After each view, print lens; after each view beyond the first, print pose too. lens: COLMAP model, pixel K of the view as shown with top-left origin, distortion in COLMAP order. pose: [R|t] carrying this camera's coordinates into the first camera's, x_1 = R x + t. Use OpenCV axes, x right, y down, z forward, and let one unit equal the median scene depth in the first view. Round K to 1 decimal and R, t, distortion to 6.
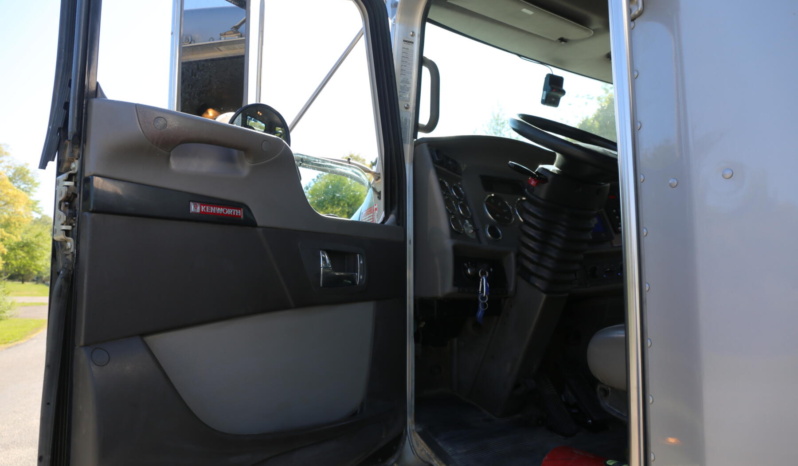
lens RADIAL K [[538.7, 0, 398.1], [0, 538.7, 234.2], [0, 0, 1]] dist [-0.058781, 0.015493]
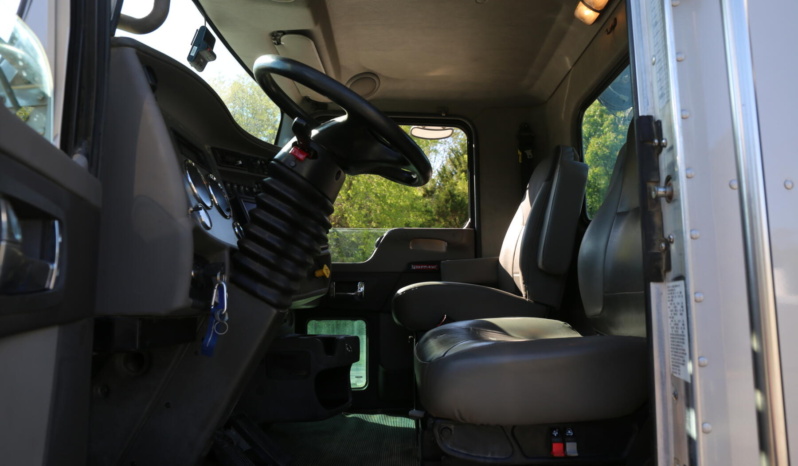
lens RADIAL K [[538.7, 0, 399.0], [0, 538.7, 233.3], [0, 0, 1]] dist [-0.058781, 0.015493]
pose [[0.546325, 0.102170, 0.831319, -0.253428], [-0.081338, 0.994313, -0.068748, 0.045283], [-0.833615, -0.030059, 0.551528, 0.455166]]
